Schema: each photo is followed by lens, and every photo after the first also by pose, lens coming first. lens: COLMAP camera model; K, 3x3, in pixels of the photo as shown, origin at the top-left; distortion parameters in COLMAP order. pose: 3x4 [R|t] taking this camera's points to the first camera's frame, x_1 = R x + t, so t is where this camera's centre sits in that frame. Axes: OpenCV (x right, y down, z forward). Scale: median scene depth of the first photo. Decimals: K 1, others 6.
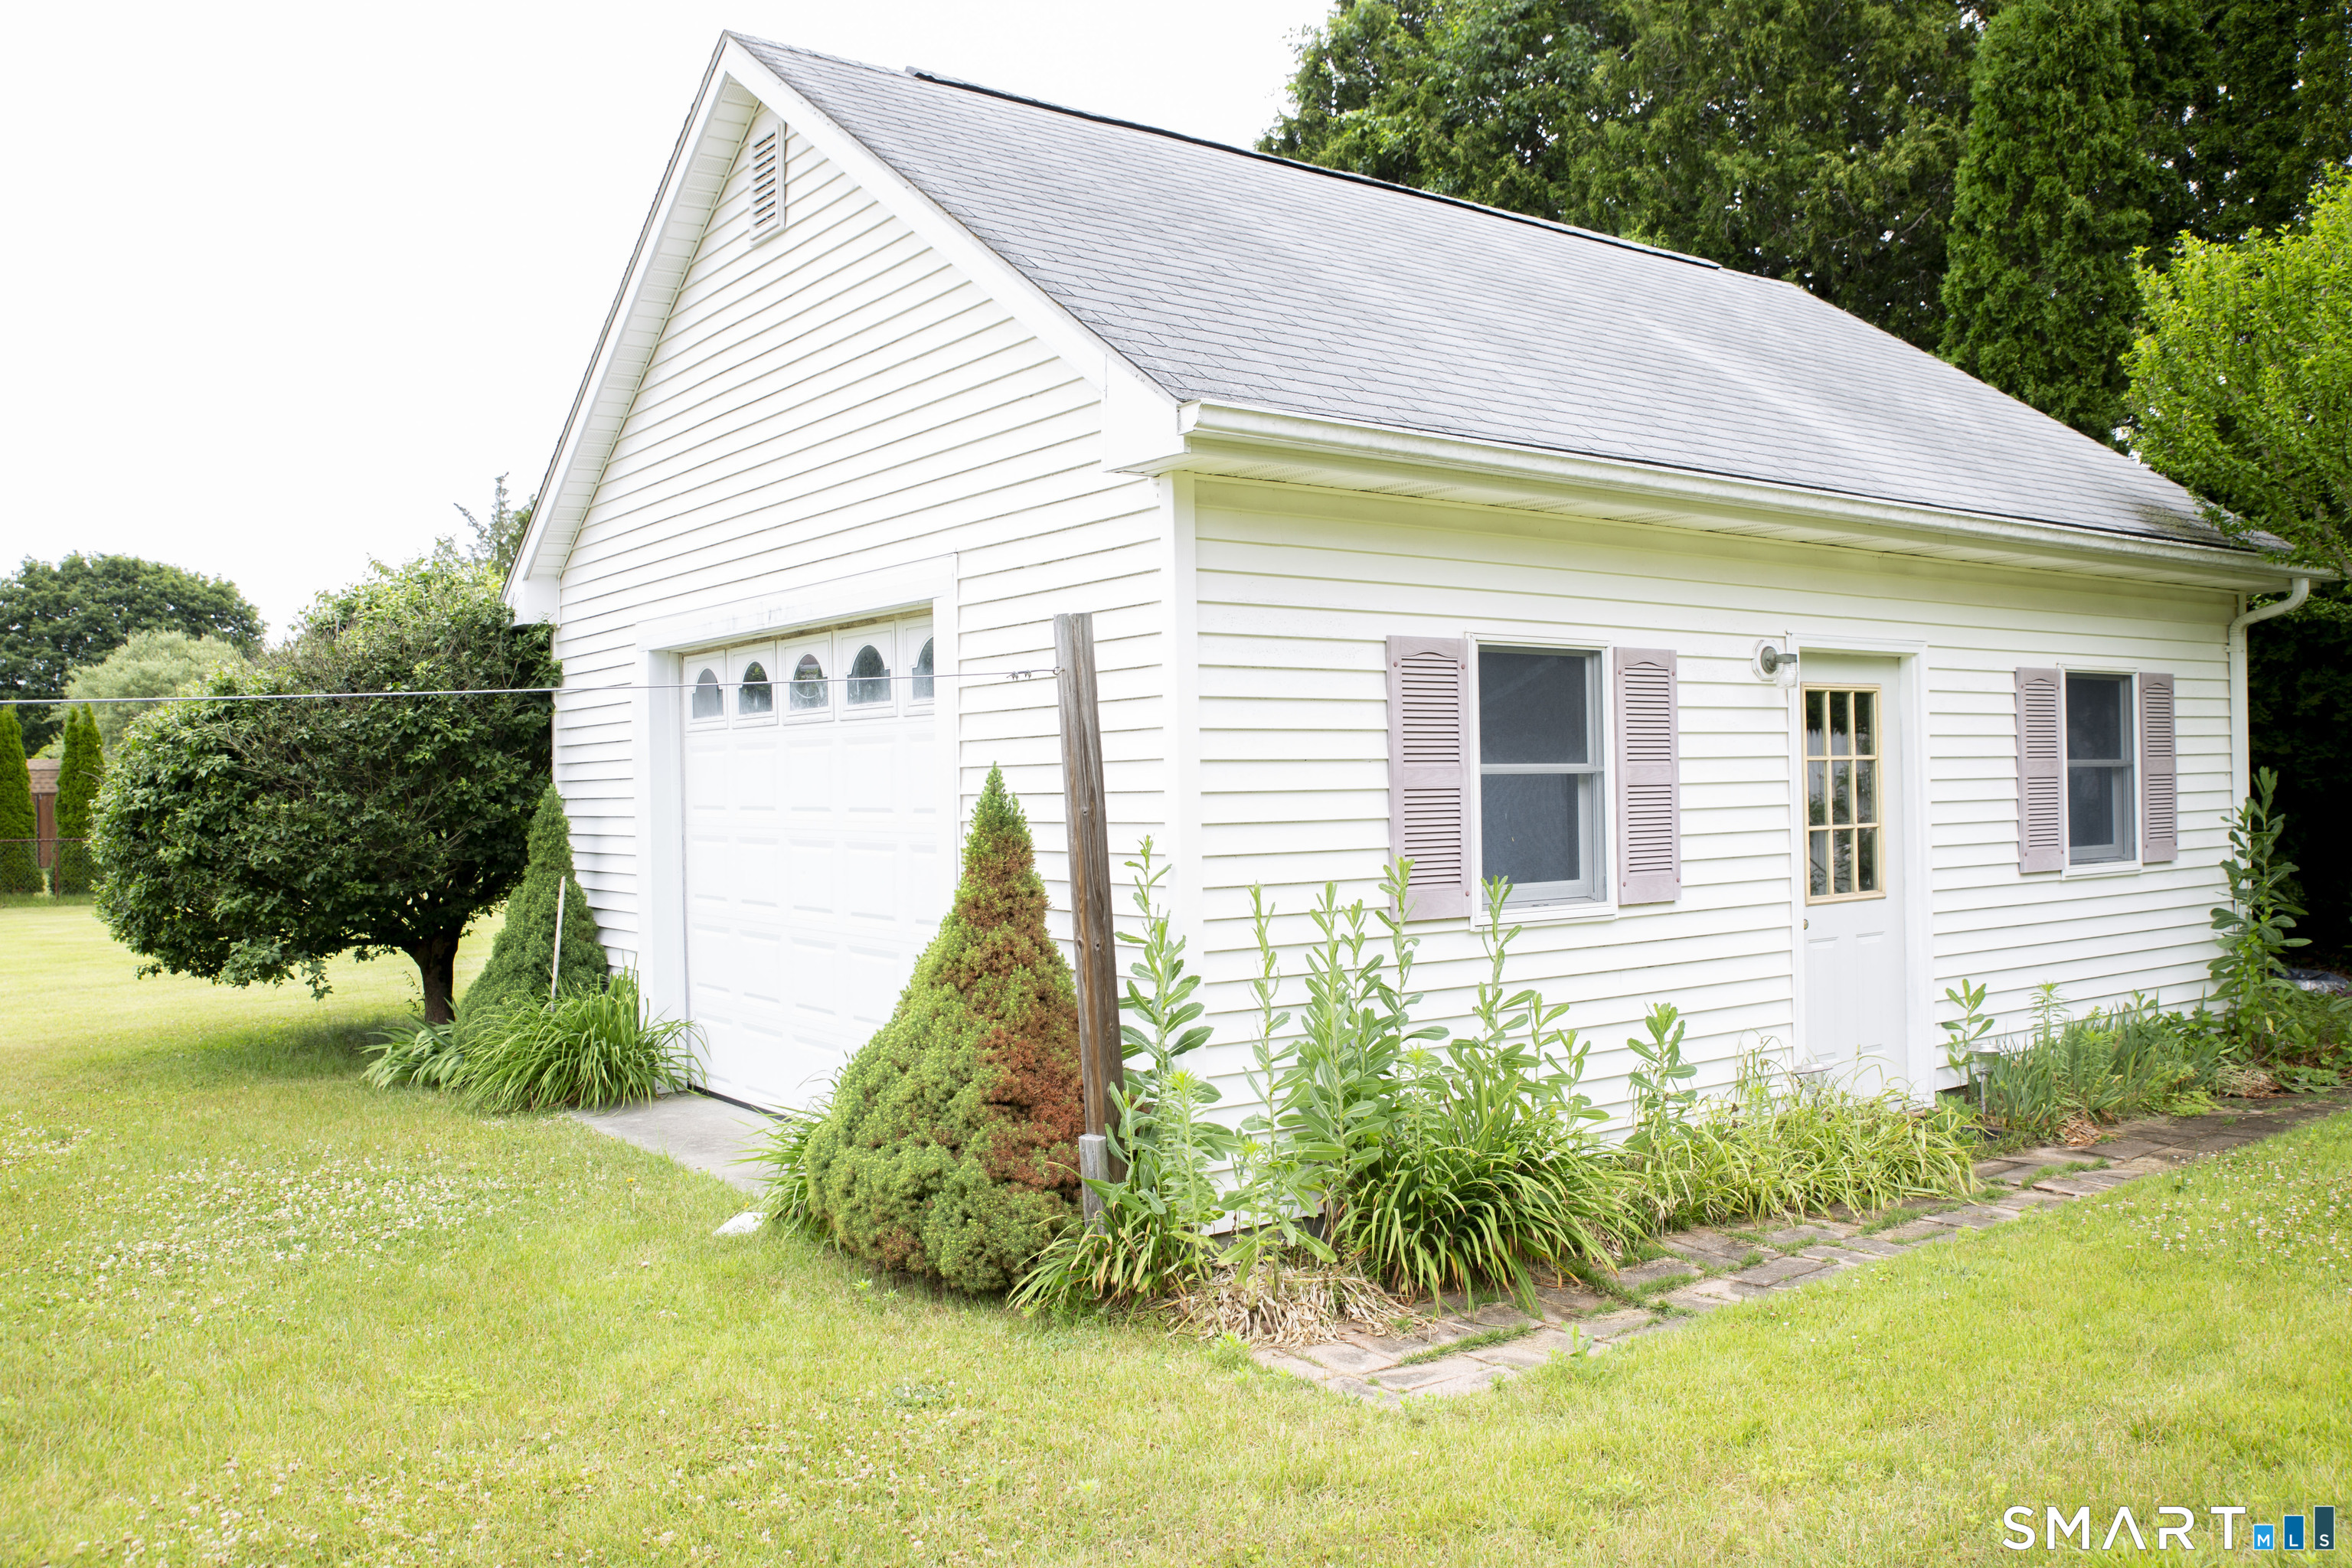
lens RADIAL K [[1890.4, 0, 1184.1], [0, 1890.4, 768.8], [0, 0, 1]] dist [-0.012669, -0.003521]
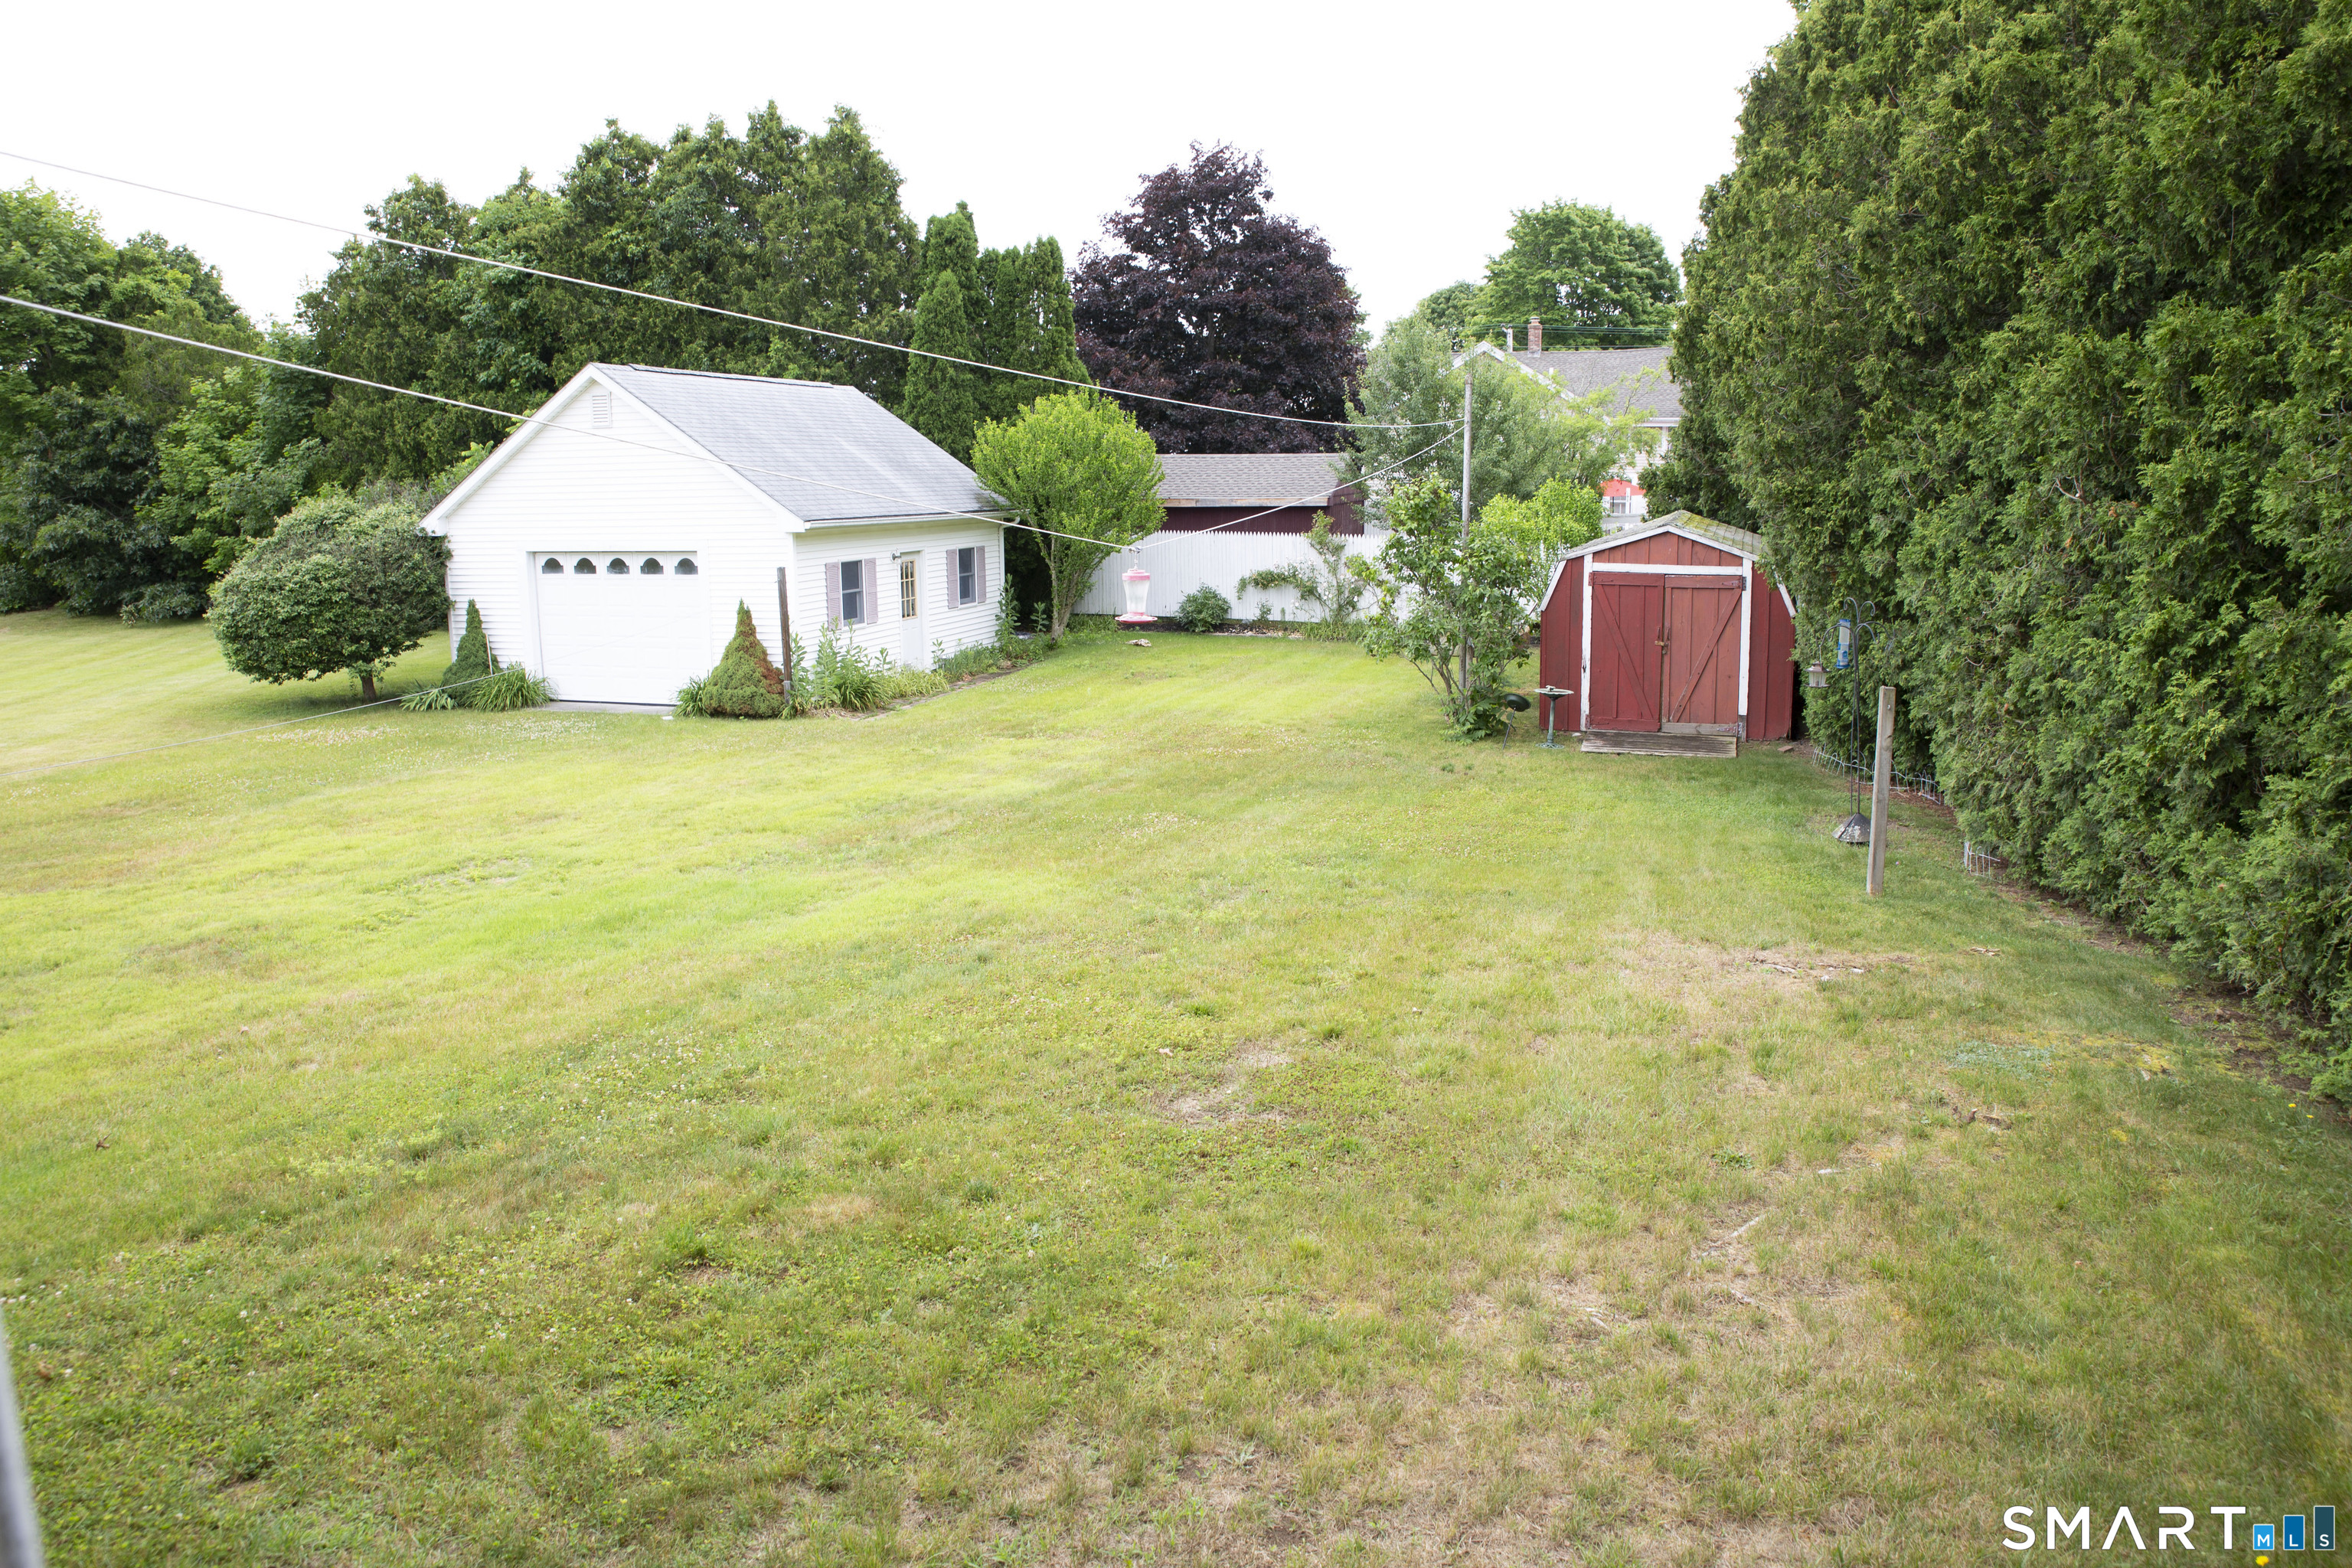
lens RADIAL K [[1636.9, 0, 1170.8], [0, 1636.9, 787.1], [0, 0, 1]] dist [-0.129062, 0.095148]
pose [[0.815880, -0.100697, 0.569385, -0.942207], [-0.005591, 0.983299, 0.181910, -0.164975], [-0.578194, -0.151600, 0.801692, -1.658010]]
